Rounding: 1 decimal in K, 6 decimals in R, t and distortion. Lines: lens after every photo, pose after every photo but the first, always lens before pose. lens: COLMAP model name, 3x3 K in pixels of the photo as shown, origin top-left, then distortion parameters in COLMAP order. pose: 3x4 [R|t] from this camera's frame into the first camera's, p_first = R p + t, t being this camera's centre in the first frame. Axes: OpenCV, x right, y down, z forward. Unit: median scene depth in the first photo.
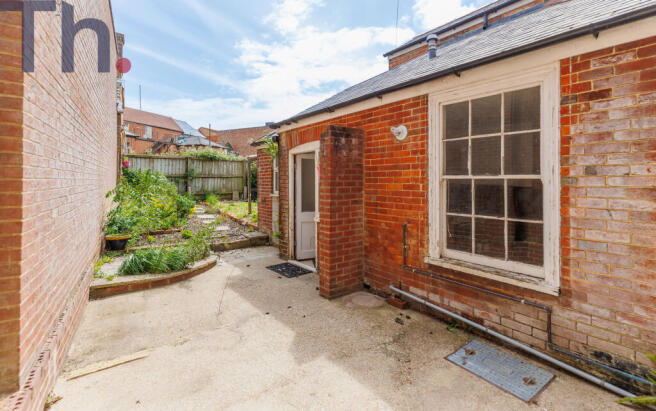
lens RADIAL K [[309.8, 0, 328.5], [0, 309.8, 179.5], [0, 0, 1]] dist [-0.000931, -0.000165]
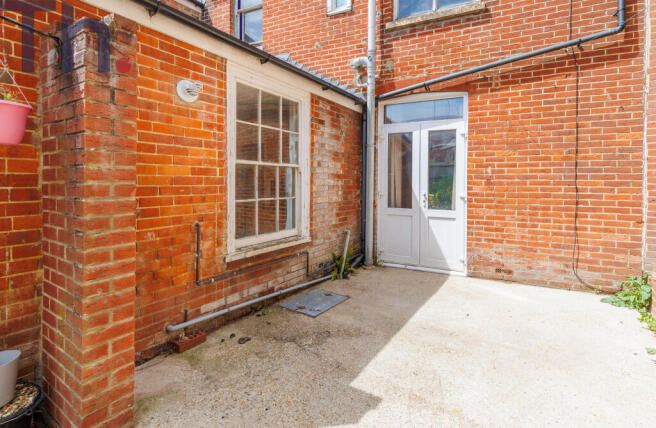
lens RADIAL K [[323.2, 0, 328.6], [0, 323.2, 186.3], [0, 0, 1]] dist [0.000647, 0.000054]
pose [[-0.352038, -0.016236, 0.935845, -0.625570], [-0.009986, 0.999858, 0.013590, 0.051668], [-0.935932, -0.004561, -0.352150, 1.109916]]
